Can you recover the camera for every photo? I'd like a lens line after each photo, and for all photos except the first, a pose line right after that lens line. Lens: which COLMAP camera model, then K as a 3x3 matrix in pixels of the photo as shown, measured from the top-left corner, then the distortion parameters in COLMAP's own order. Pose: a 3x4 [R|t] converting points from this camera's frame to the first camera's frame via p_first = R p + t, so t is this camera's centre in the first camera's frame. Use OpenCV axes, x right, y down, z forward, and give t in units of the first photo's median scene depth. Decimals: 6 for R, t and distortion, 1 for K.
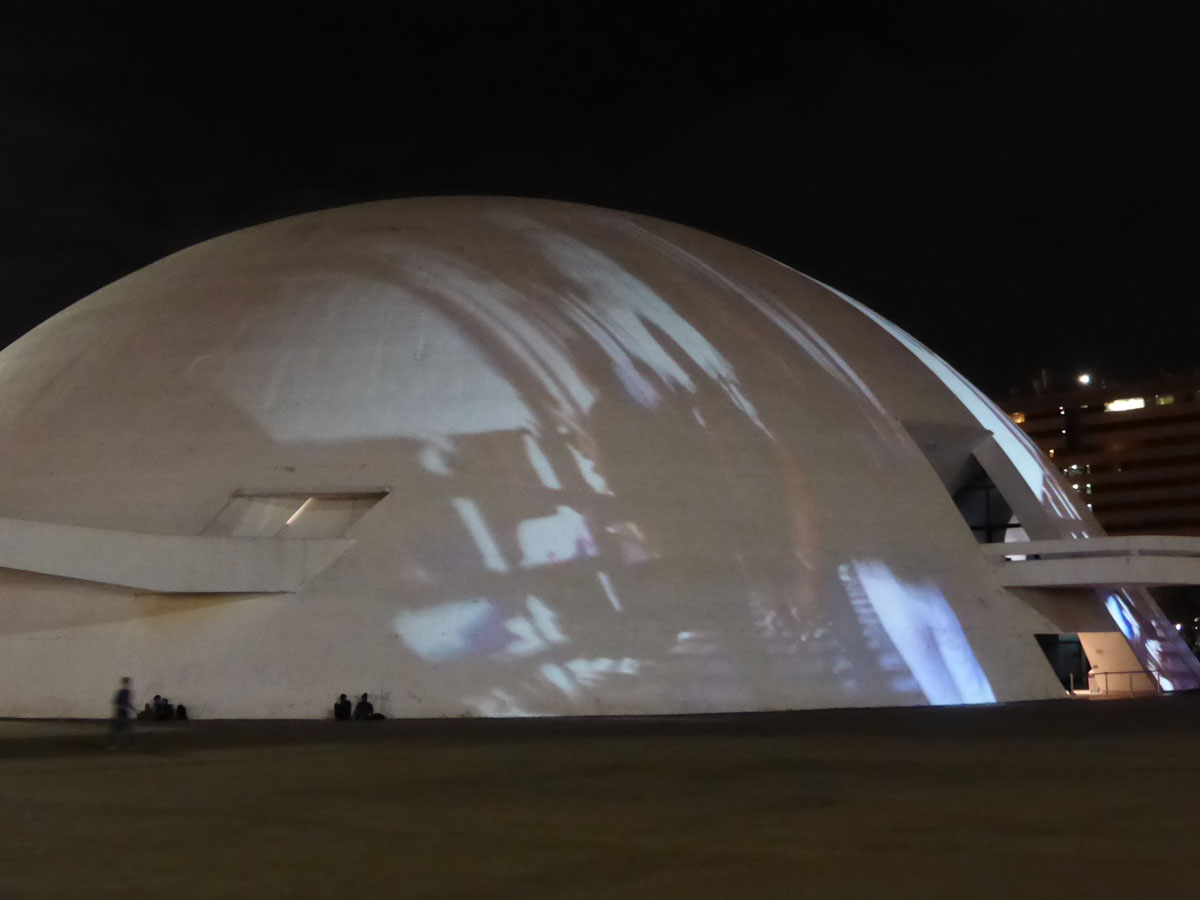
lens RADIAL K [[1626.1, 0, 594.7], [0, 1626.1, 453.1], [0, 0, 1]] dist [0.008271, 0.000000]
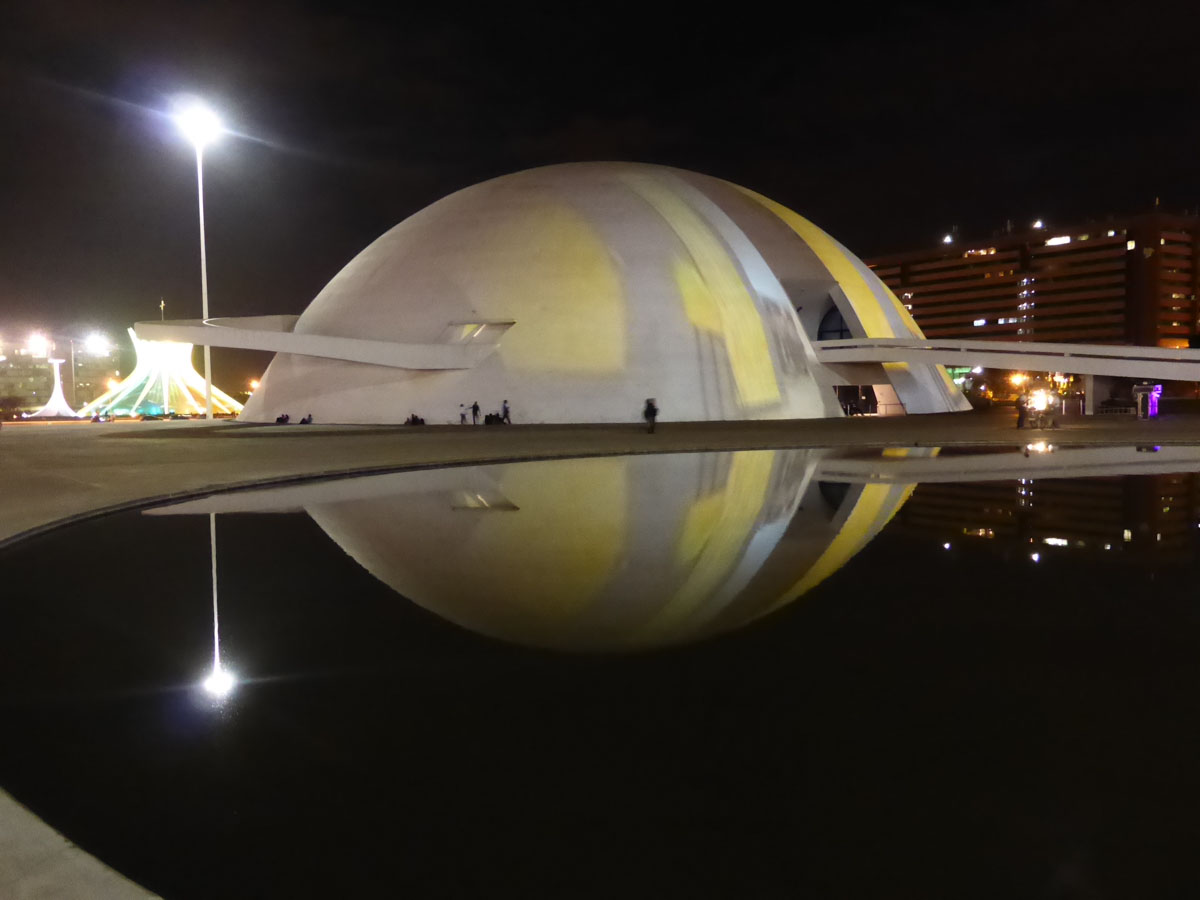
lens RADIAL K [[996.4, 0, 606.0], [0, 996.4, 446.7], [0, 0, 1]] dist [-0.017042, 0.025130]
pose [[0.983075, 0.008586, -0.183000, 0.223839], [0.023862, 0.984391, 0.174370, -0.039205], [0.181641, -0.175786, 0.967526, -0.279540]]
